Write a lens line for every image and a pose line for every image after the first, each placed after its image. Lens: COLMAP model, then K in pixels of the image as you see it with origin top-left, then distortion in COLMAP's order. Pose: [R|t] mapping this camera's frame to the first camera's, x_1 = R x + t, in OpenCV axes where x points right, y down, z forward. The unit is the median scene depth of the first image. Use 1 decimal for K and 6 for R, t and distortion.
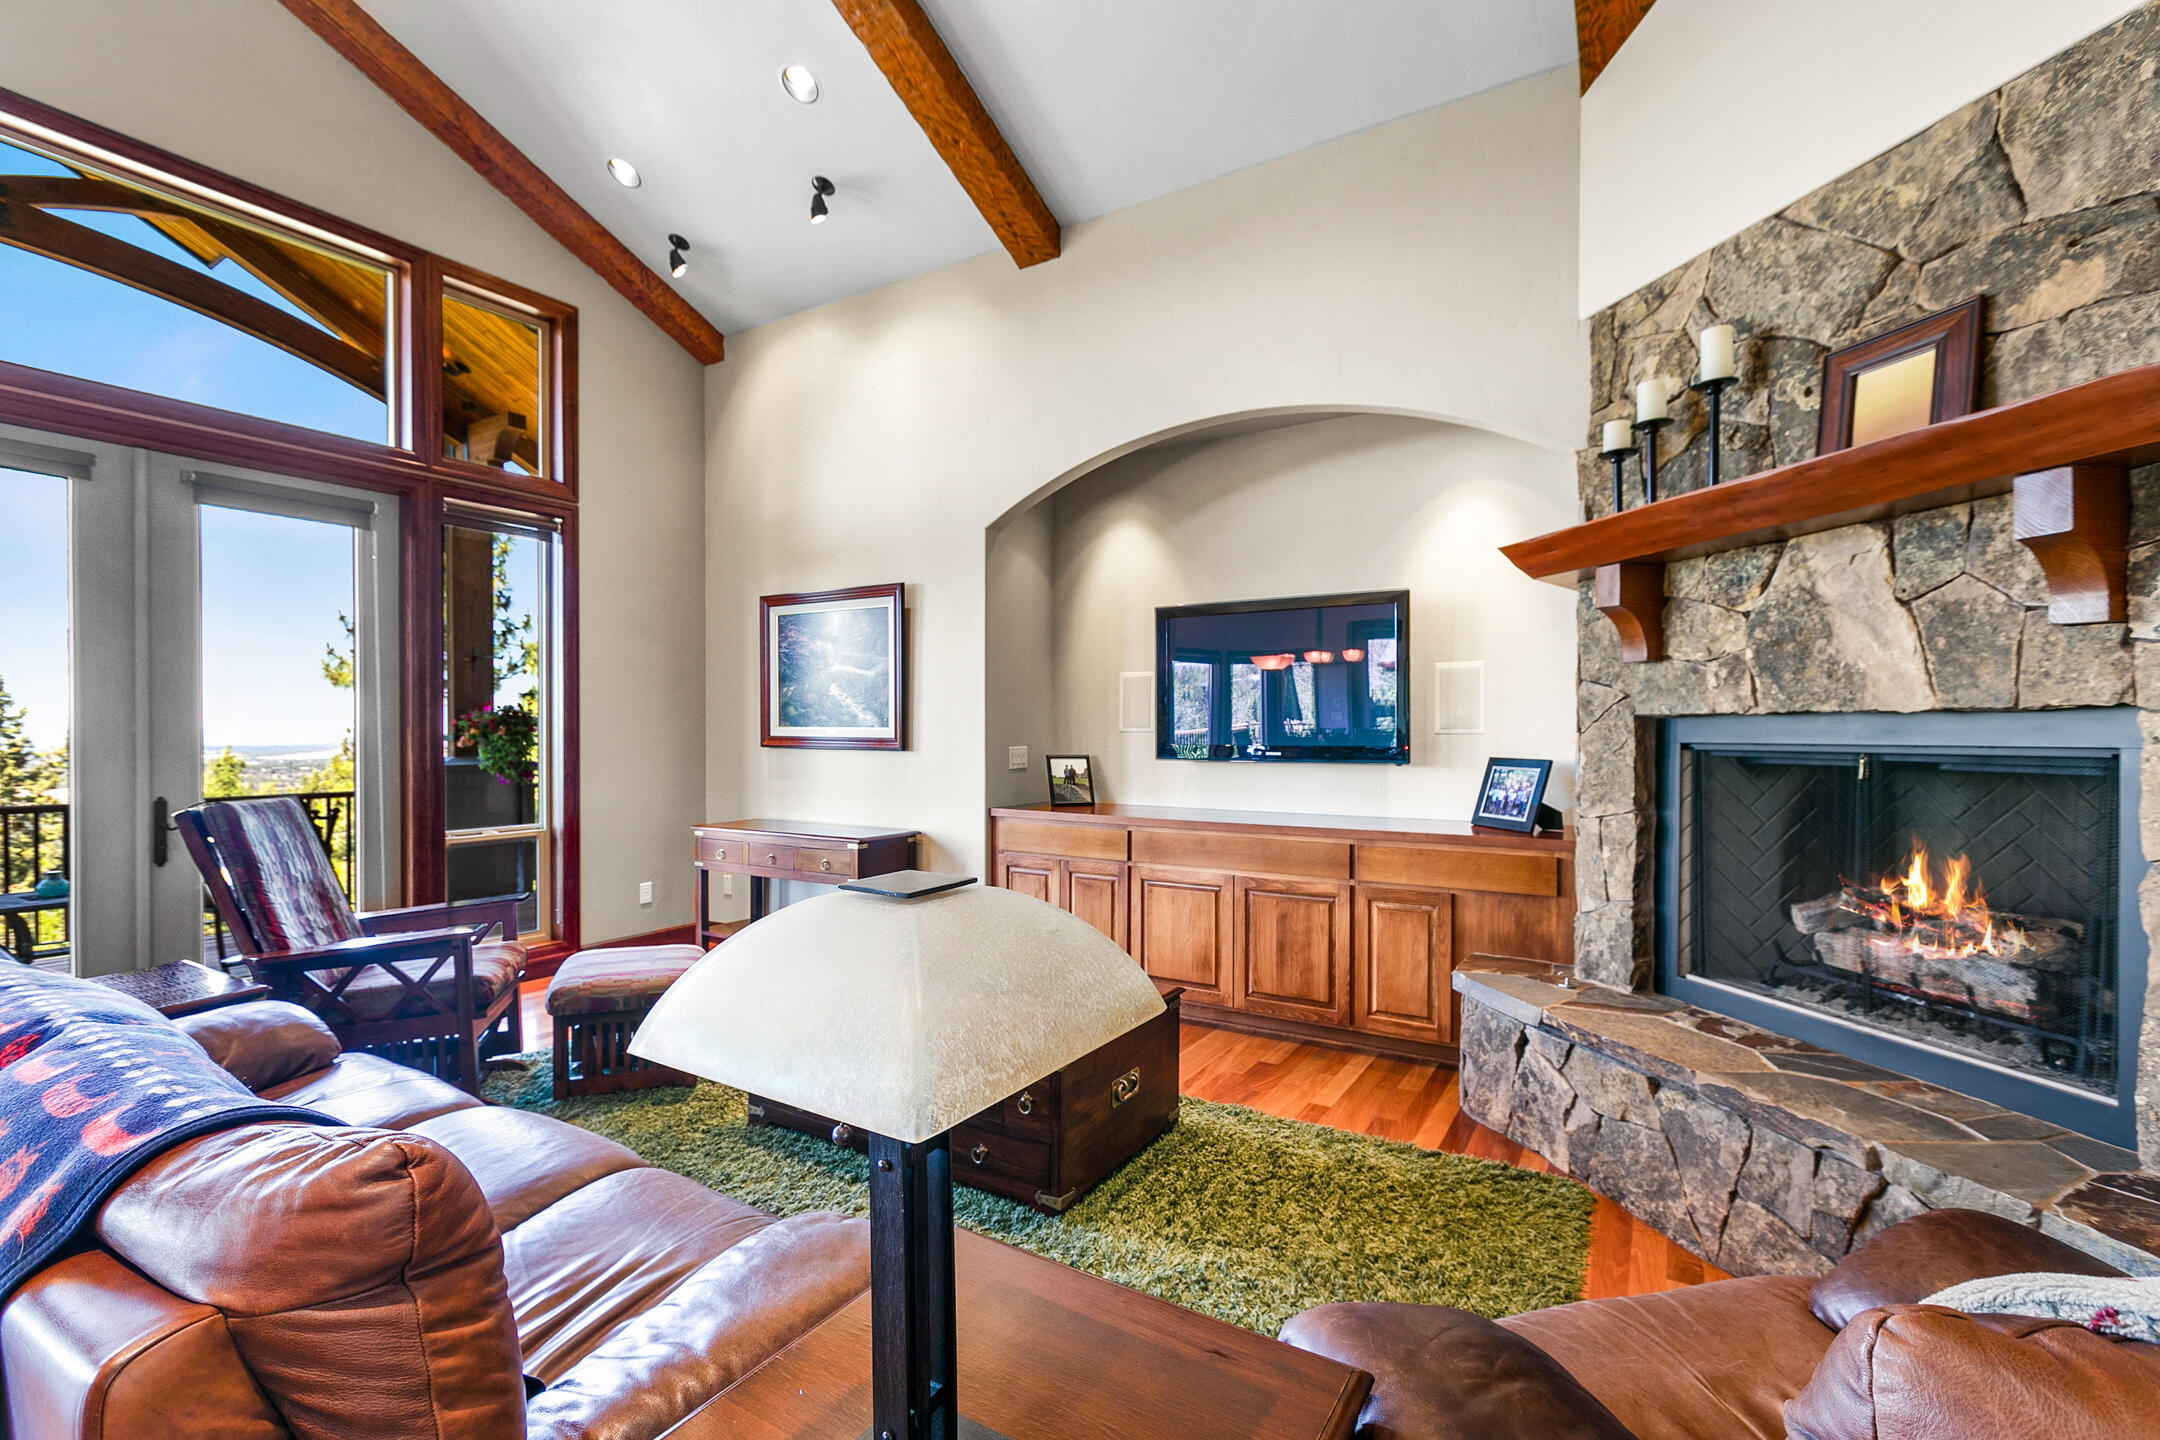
lens RADIAL K [[961.8, 0, 1088.0], [0, 961.8, 734.5], [0, 0, 1]] dist [-0.000303, -0.000486]
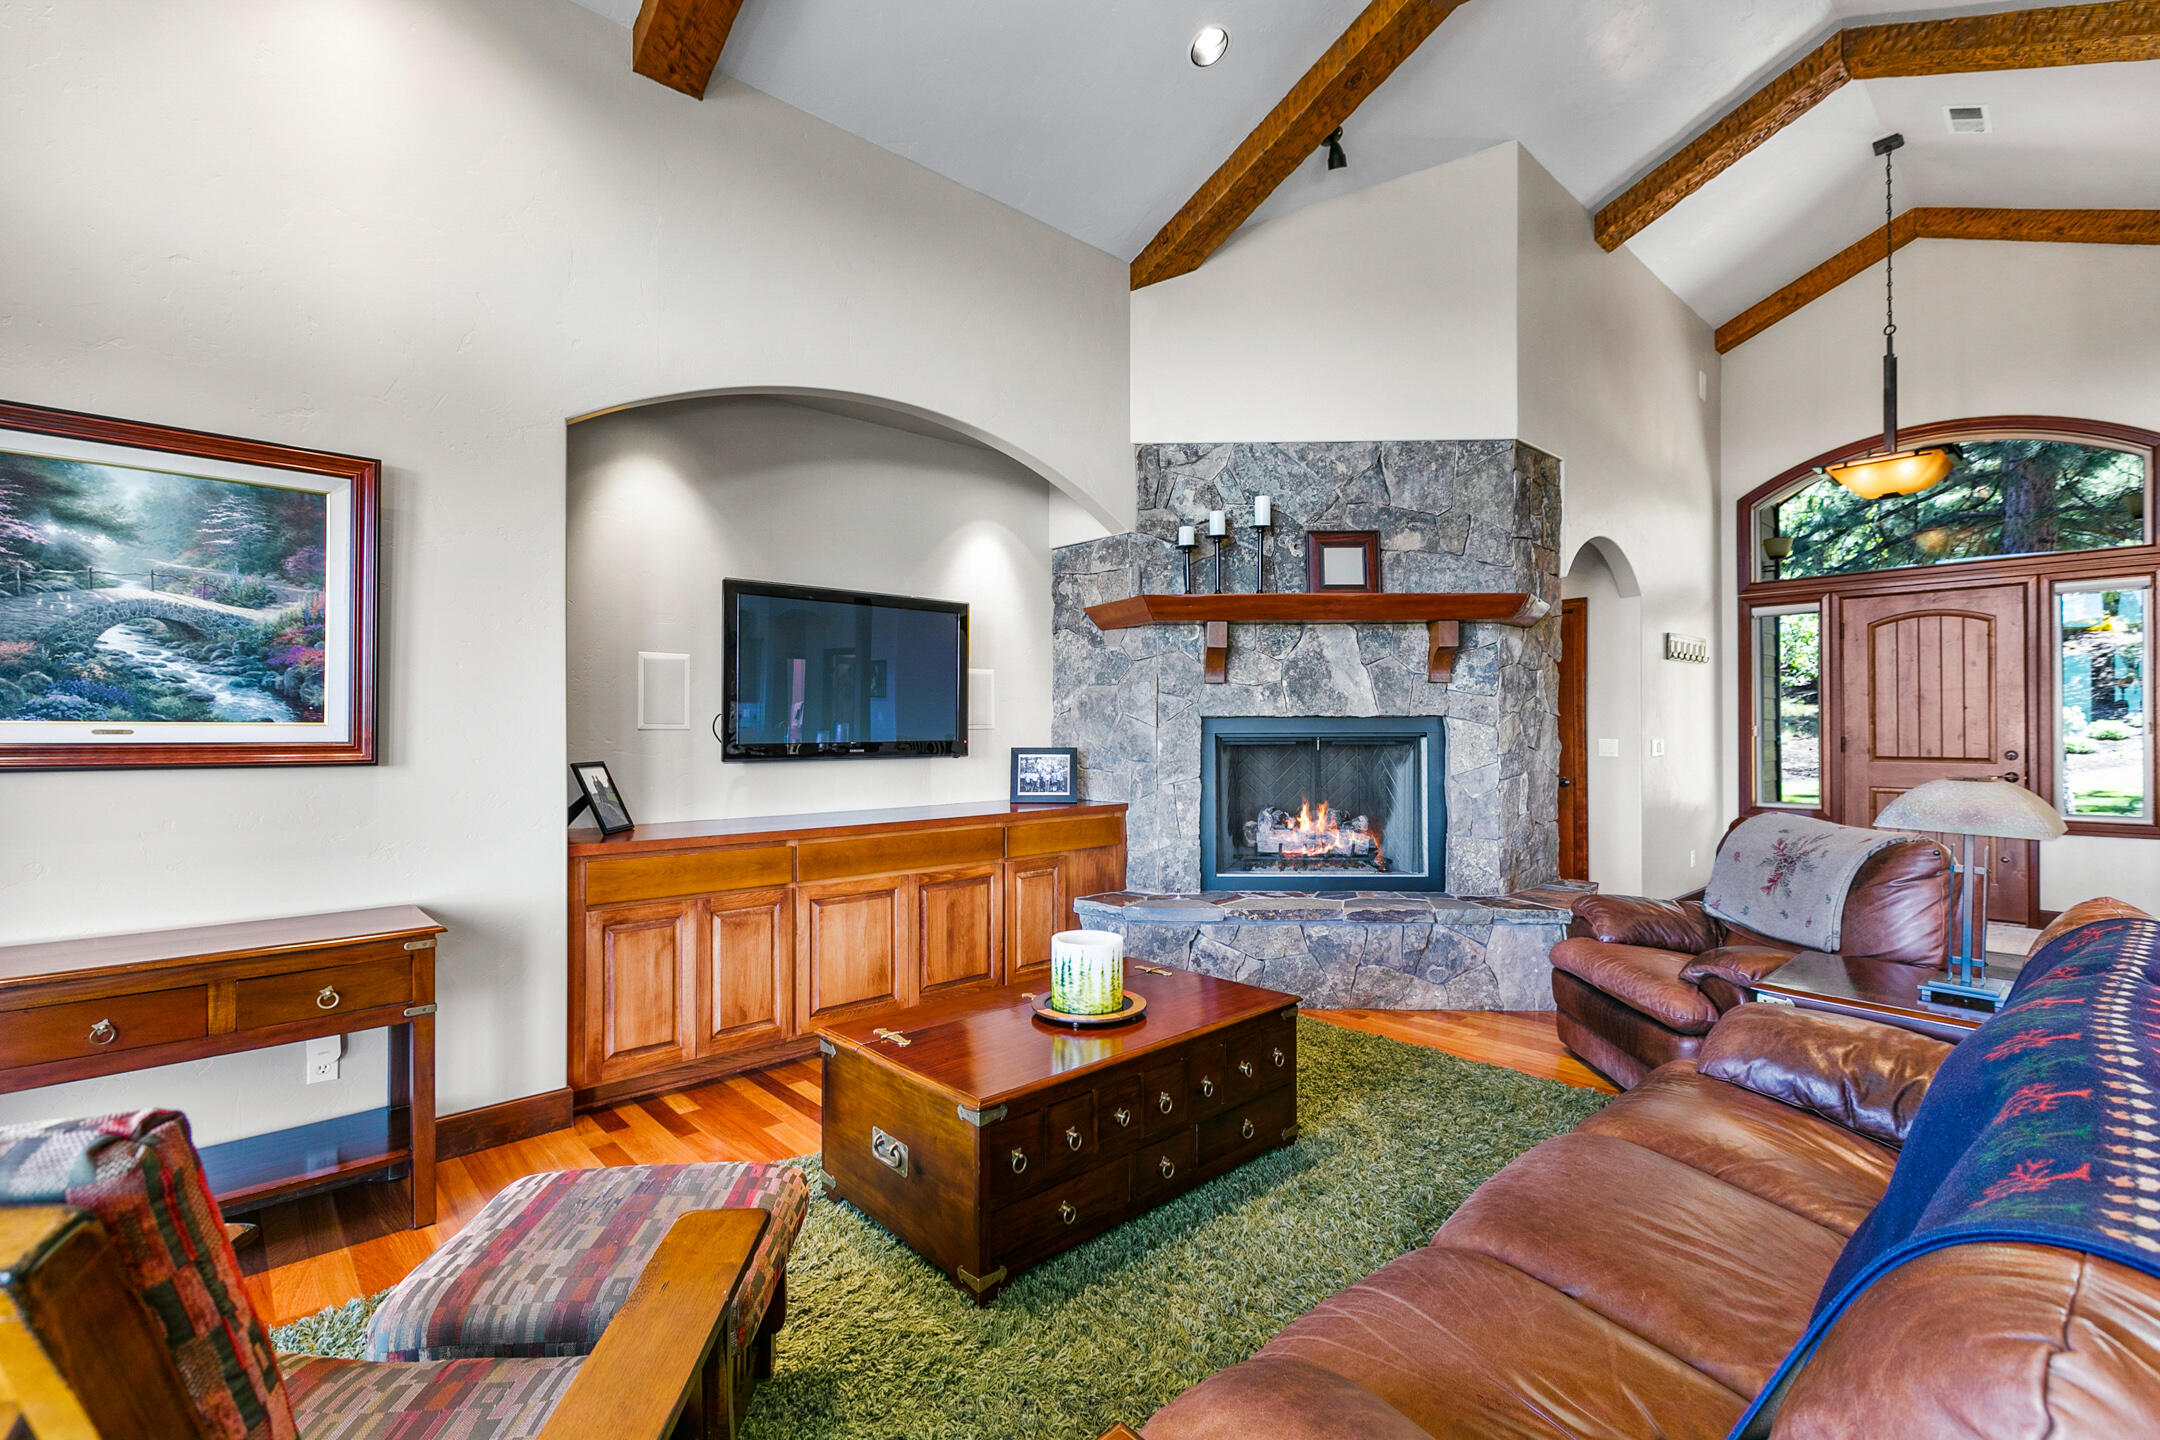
lens RADIAL K [[972.6, 0, 1080.0], [0, 972.6, 720.0], [0, 0, 1]] dist [-0.001605, -0.000123]
pose [[0.268103, 0.005761, 0.963373, -0.978718], [0.007388, 0.999940, -0.008036, -0.002425], [-0.963362, 0.009272, 0.268044, 0.728927]]
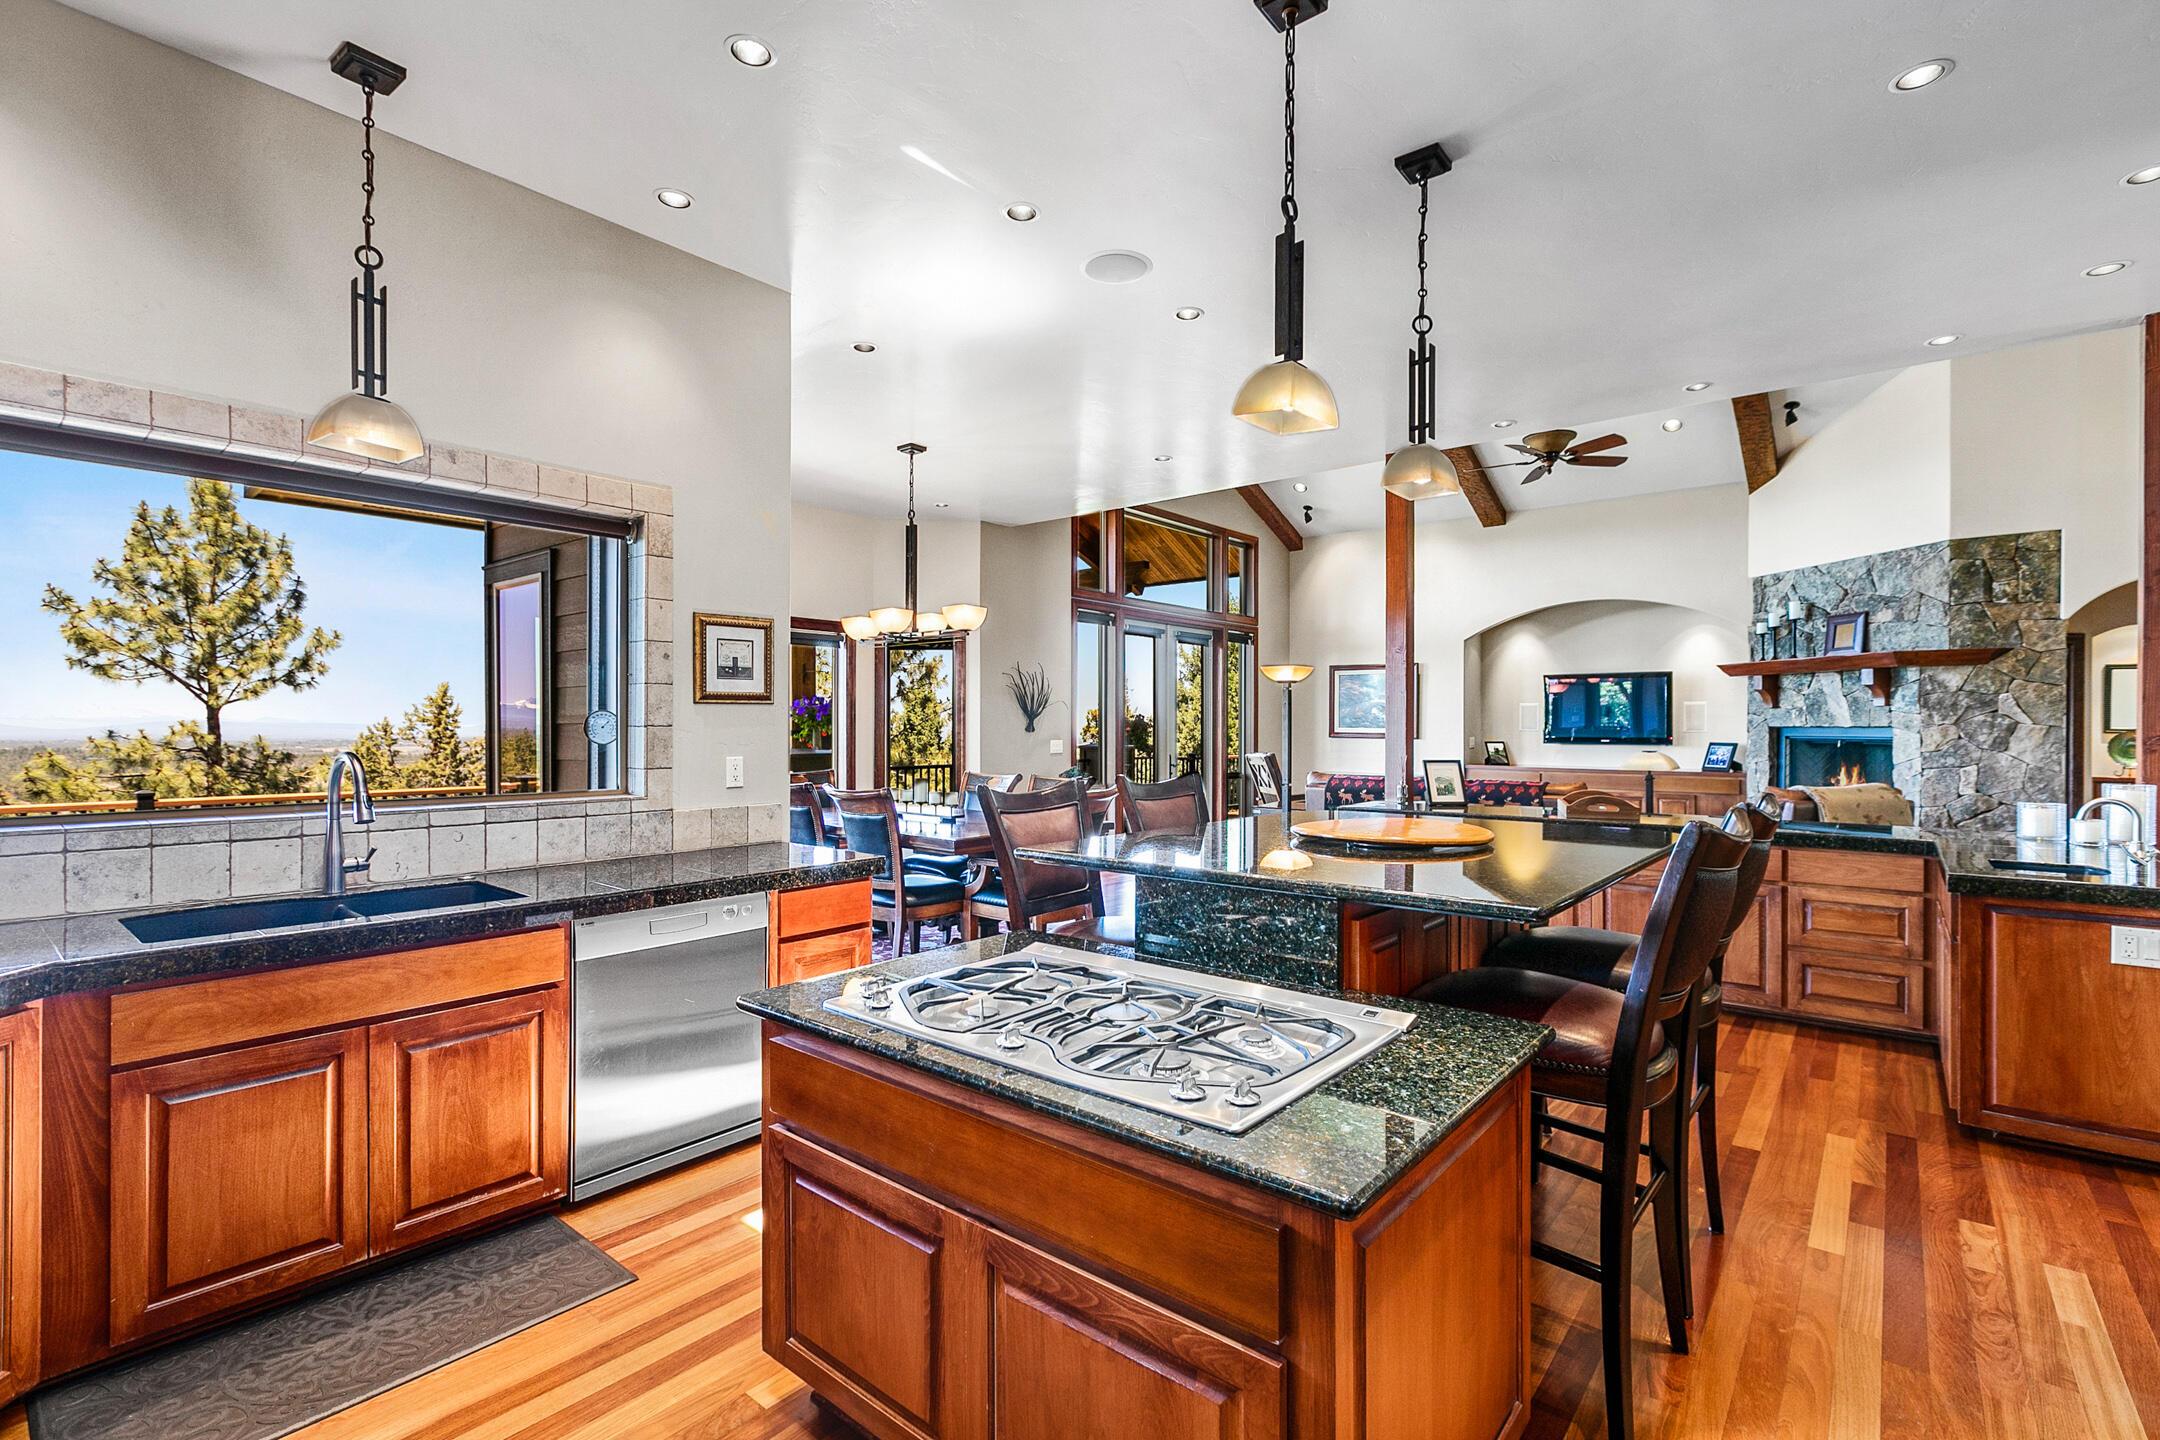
lens RADIAL K [[977.8, 0, 1083.7], [0, 977.8, 726.4], [0, 0, 1]] dist [-0.001005, 0.000620]
pose [[0.989358, 0.002366, -0.145484, -0.981564], [-0.002938, 0.999989, -0.003714, -0.003248], [0.145474, 0.004102, 0.989354, -2.083737]]
